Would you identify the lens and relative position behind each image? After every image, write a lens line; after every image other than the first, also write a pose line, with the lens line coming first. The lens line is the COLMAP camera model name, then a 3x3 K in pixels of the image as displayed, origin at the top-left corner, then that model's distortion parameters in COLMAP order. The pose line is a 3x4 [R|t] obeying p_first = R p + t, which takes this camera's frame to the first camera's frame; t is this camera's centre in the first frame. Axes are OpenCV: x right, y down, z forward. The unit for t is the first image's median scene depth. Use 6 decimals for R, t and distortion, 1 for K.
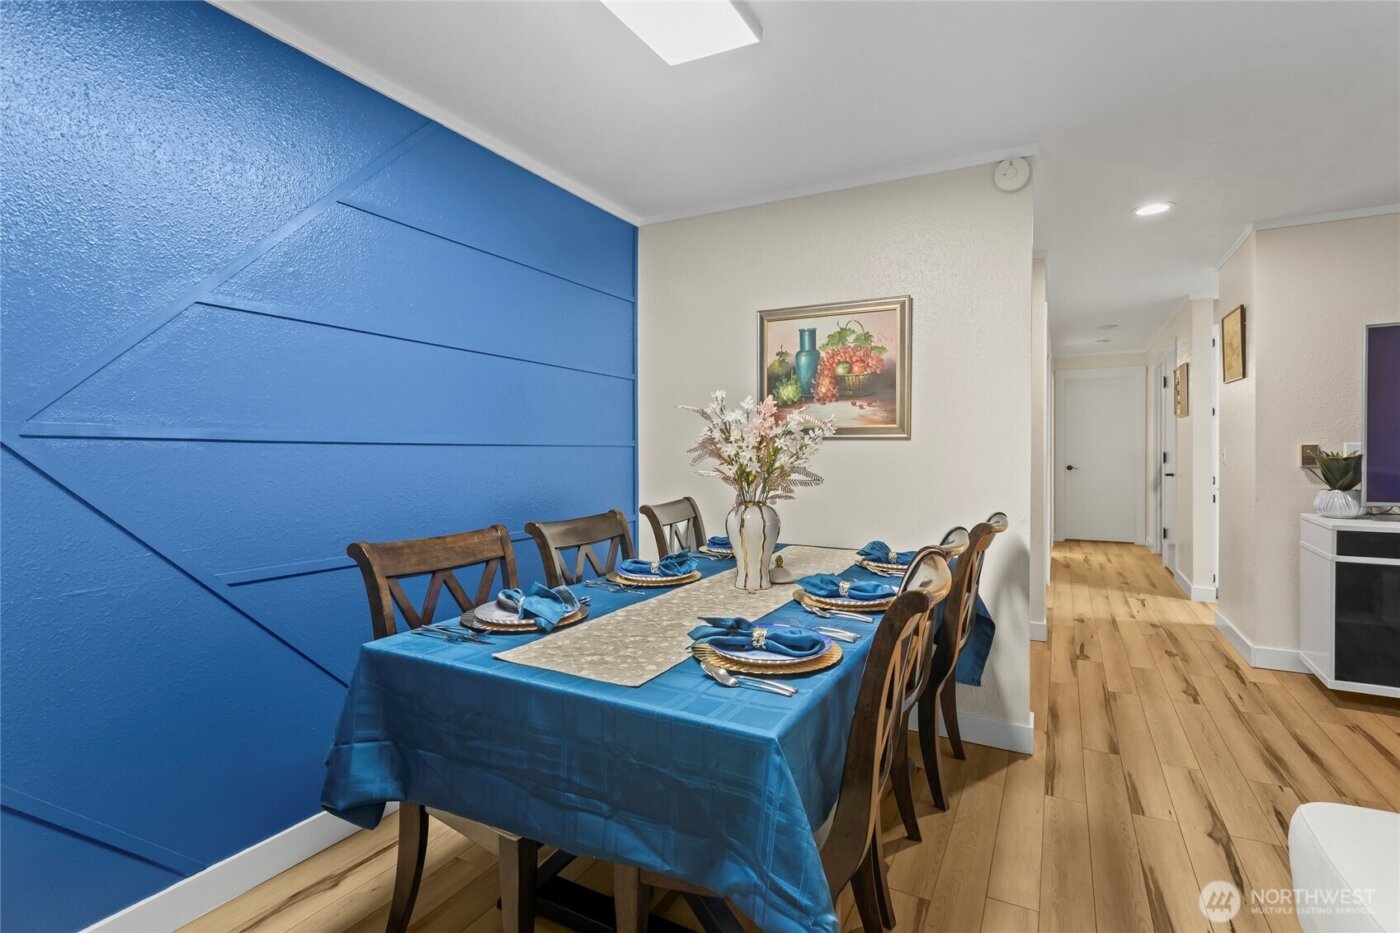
lens RADIAL K [[670.1, 0, 699.3], [0, 670.1, 458.8], [0, 0, 1]] dist [0.002823, 0.000251]
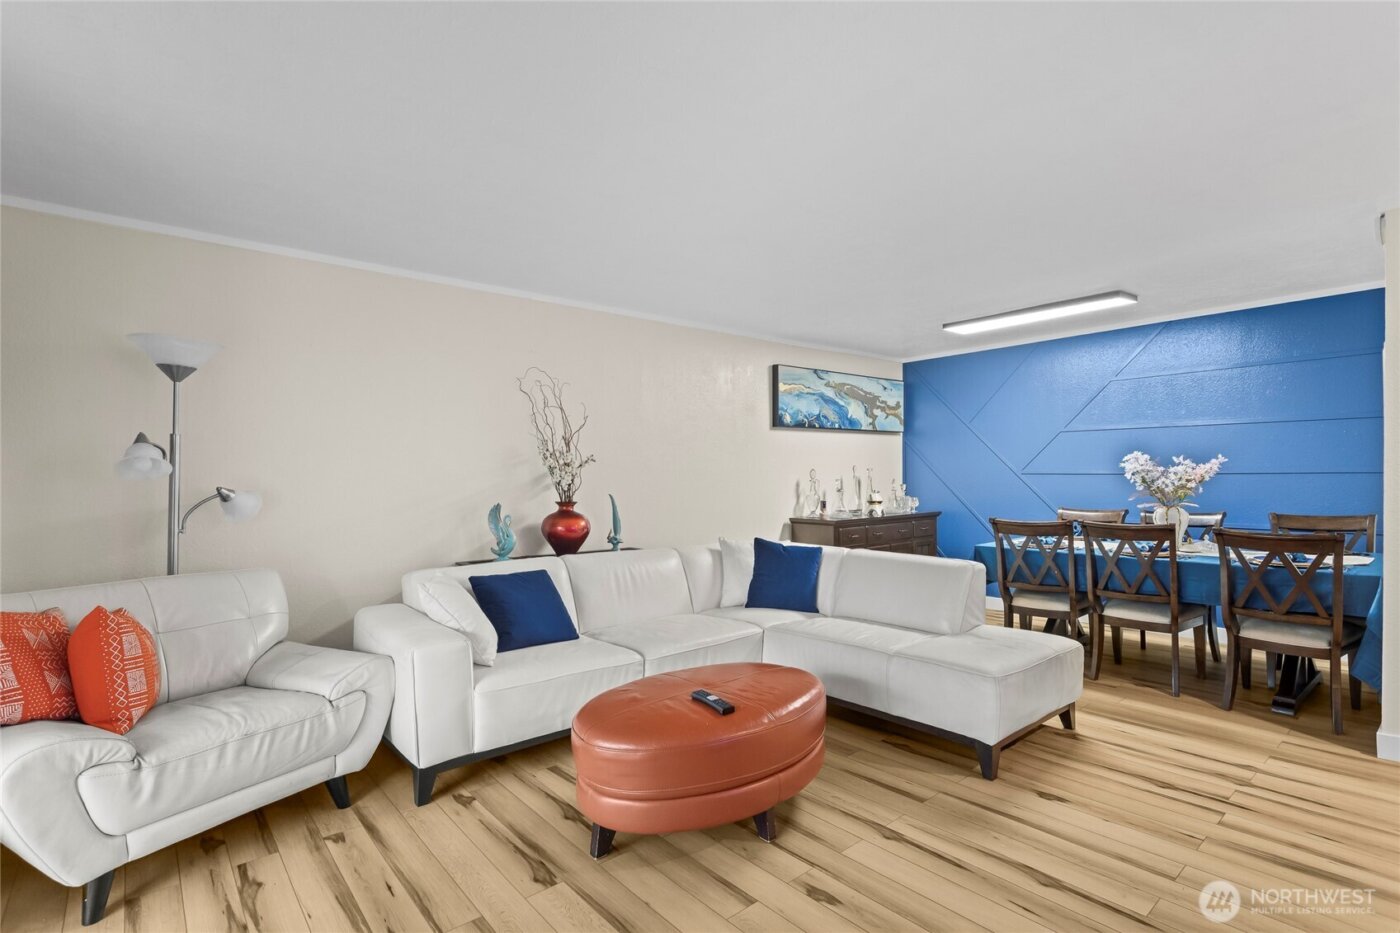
lens RADIAL K [[670.1, 0, 699.8], [0, 670.1, 467.8], [0, 0, 1]] dist [0.002823, 0.000251]
pose [[-0.361777, -0.019899, -0.932052, 2.221840], [-0.004300, 0.999797, -0.019677, 0.003143], [0.932255, -0.003111, -0.361789, 0.436462]]
